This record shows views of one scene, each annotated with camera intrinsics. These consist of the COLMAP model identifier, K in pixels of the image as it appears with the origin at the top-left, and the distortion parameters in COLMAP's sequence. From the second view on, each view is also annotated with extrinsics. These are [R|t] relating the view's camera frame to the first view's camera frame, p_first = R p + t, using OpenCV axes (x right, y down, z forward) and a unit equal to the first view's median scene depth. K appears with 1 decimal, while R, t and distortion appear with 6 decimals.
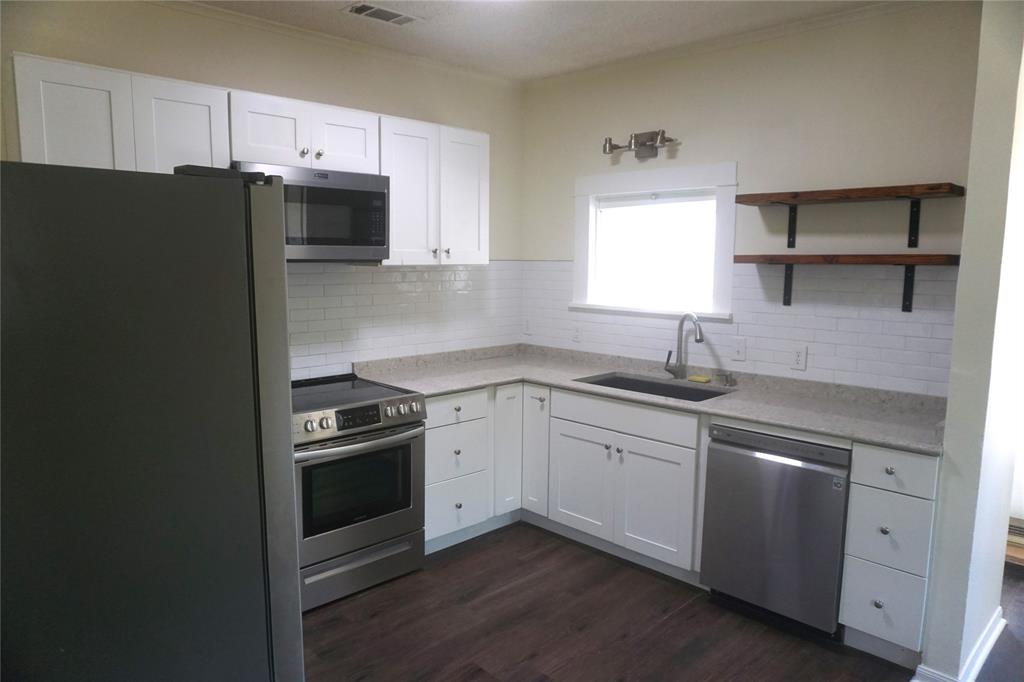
lens RADIAL K [[691.3, 0, 512.0], [0, 691.3, 341.0], [0, 0, 1]] dist [-0.058514, 0.061856]
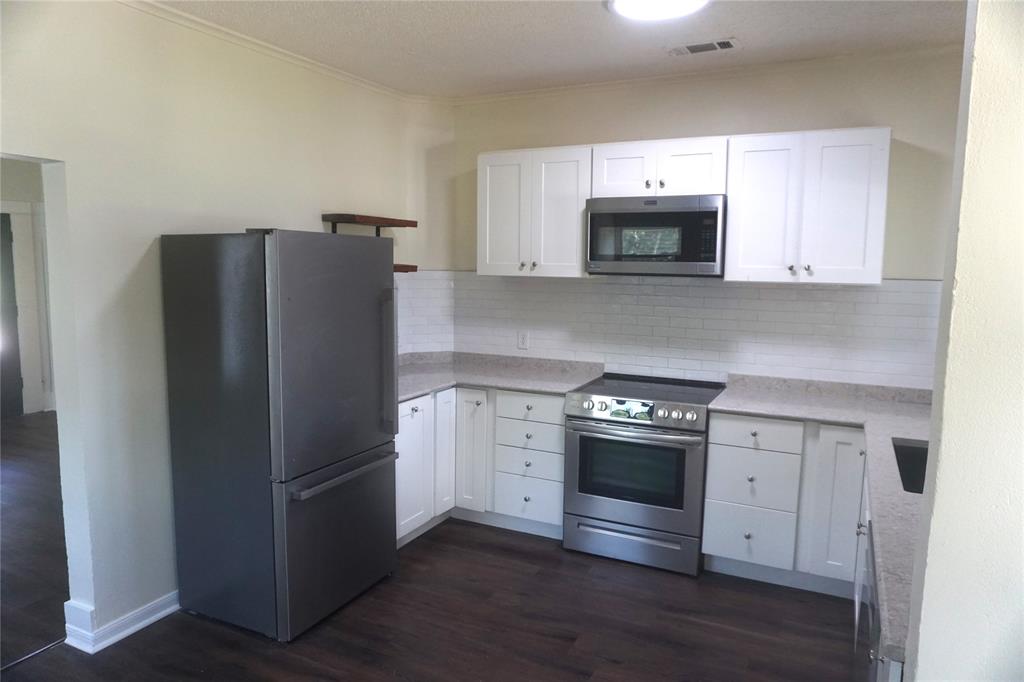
lens RADIAL K [[691.3, 0, 512.0], [0, 691.3, 341.0], [0, 0, 1]] dist [-0.058514, 0.061856]
pose [[0.317655, 0.103317, -0.942561, 0.684219], [-0.127817, 0.989639, 0.065402, -0.046137], [0.939552, 0.099700, 0.327569, 0.363893]]
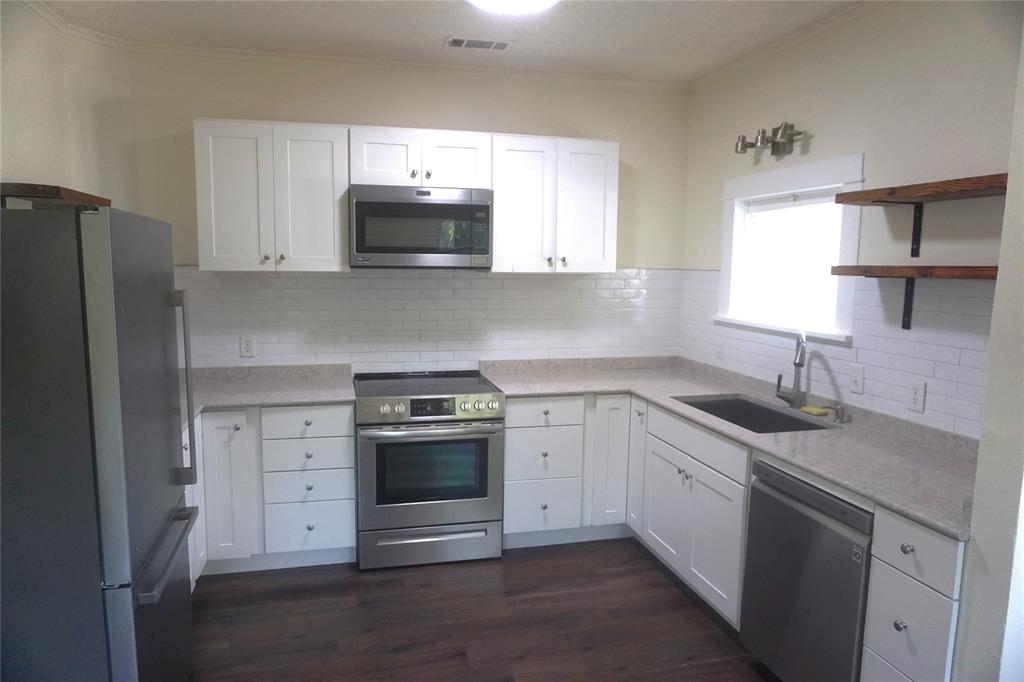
lens RADIAL K [[691.3, 0, 512.0], [0, 691.3, 341.0], [0, 0, 1]] dist [-0.058514, 0.061856]
pose [[0.862865, 0.062562, -0.501548, 0.384450], [-0.067765, 0.997670, 0.007865, -0.012578], [0.500871, 0.027201, 0.865094, 0.079799]]
